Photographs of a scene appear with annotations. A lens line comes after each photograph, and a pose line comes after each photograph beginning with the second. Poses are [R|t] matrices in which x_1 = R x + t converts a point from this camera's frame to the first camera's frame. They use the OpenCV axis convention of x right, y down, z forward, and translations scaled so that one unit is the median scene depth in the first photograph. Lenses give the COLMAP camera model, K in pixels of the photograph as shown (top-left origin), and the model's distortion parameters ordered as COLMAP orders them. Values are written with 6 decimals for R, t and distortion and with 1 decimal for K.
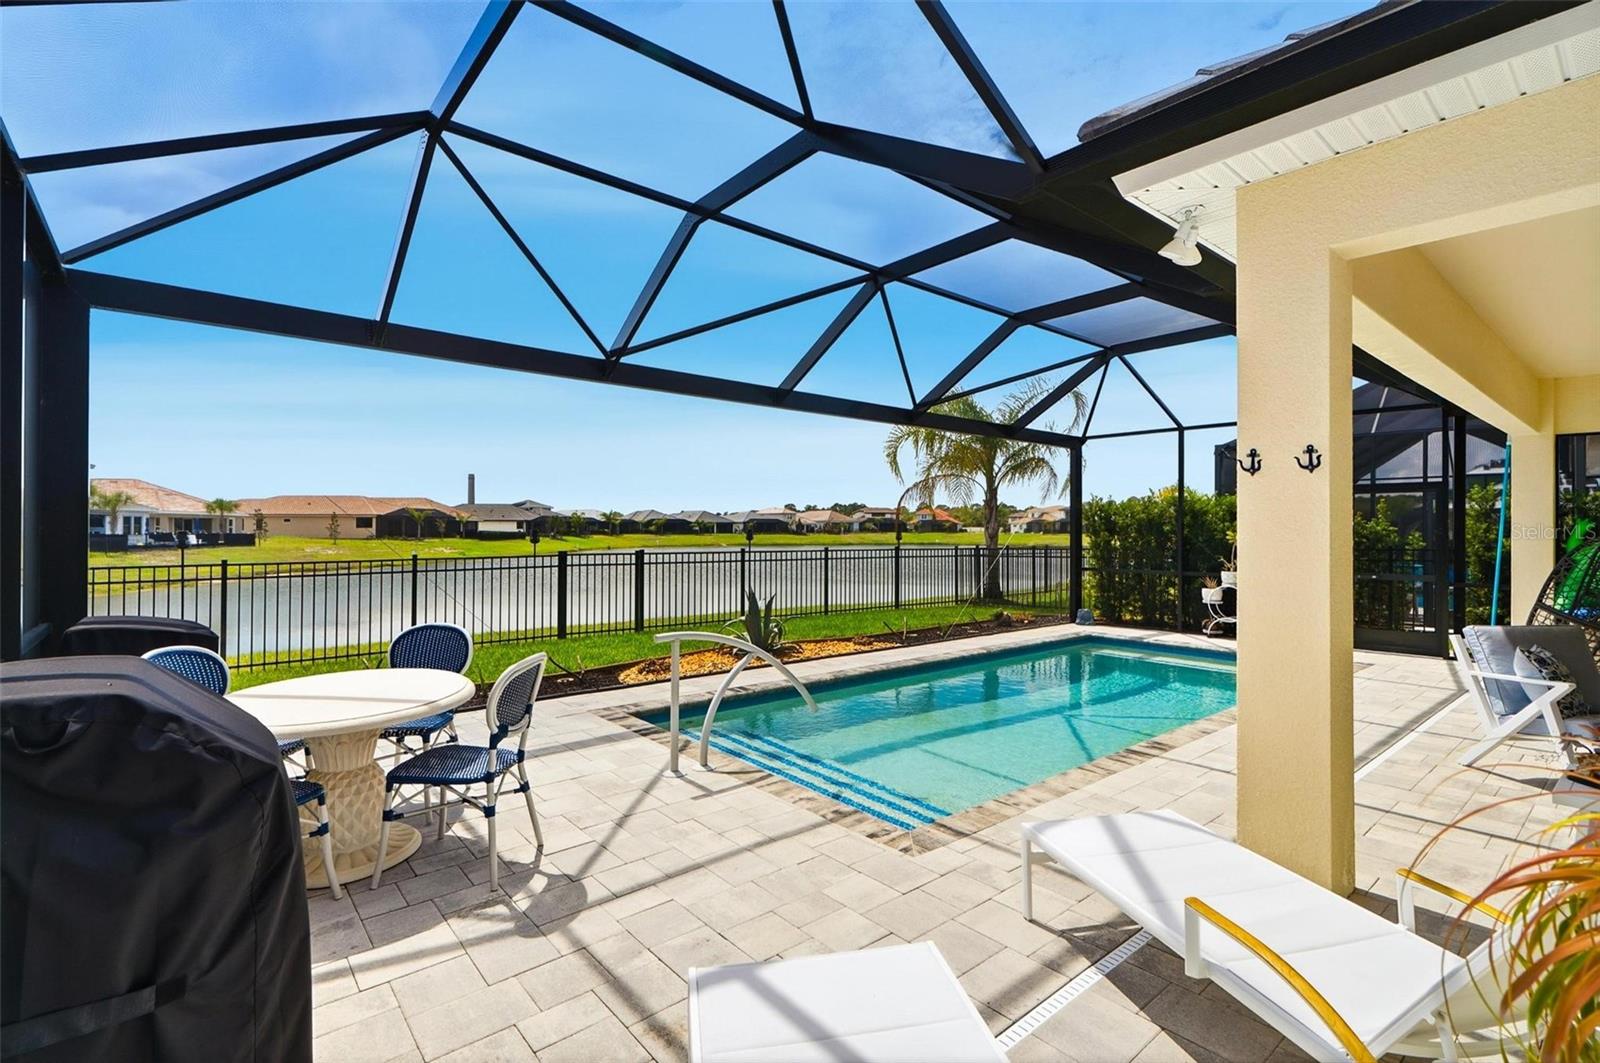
lens RADIAL K [[733.4, 0, 811.3], [0, 733.4, 531.5], [0, 0, 1]] dist [0.002840, -0.000838]
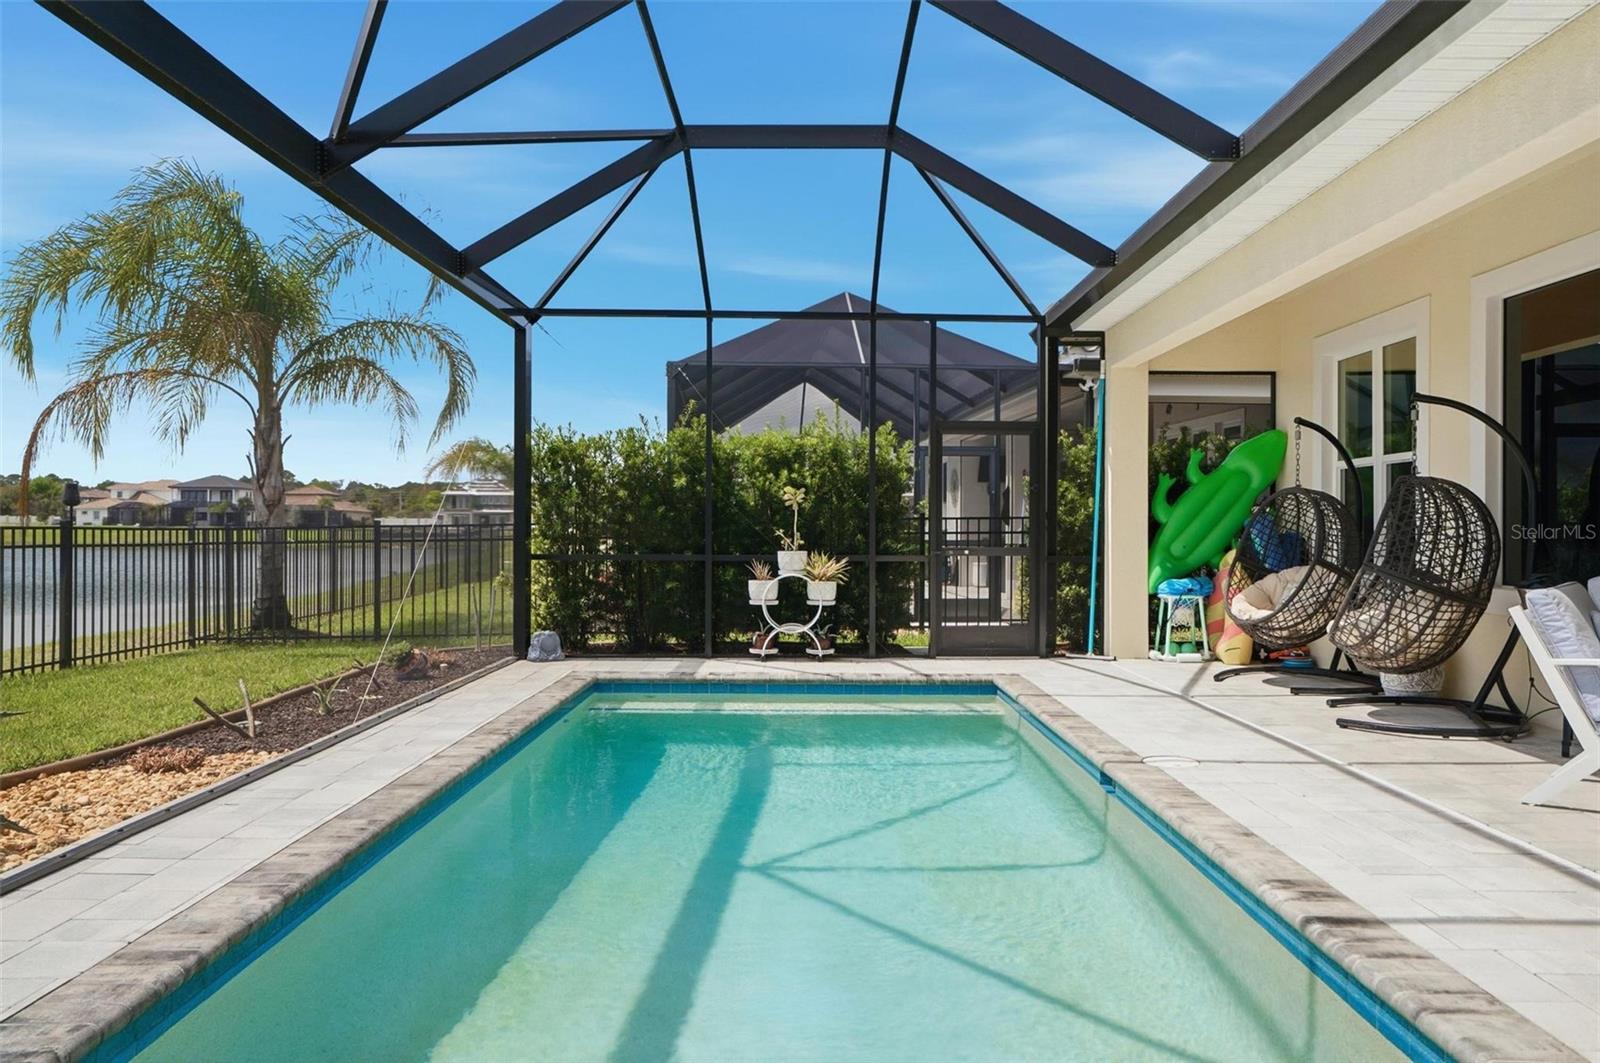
lens RADIAL K [[1085.2, 0, 794.7], [0, 1085.2, 525.3], [0, 0, 1]] dist [0.007983, -0.006291]
pose [[0.652808, 0.000262, 0.757523, -0.108369], [-0.000563, 1.000000, 0.000139, 0.027804], [-0.757523, -0.000517, 0.652808, 0.345533]]
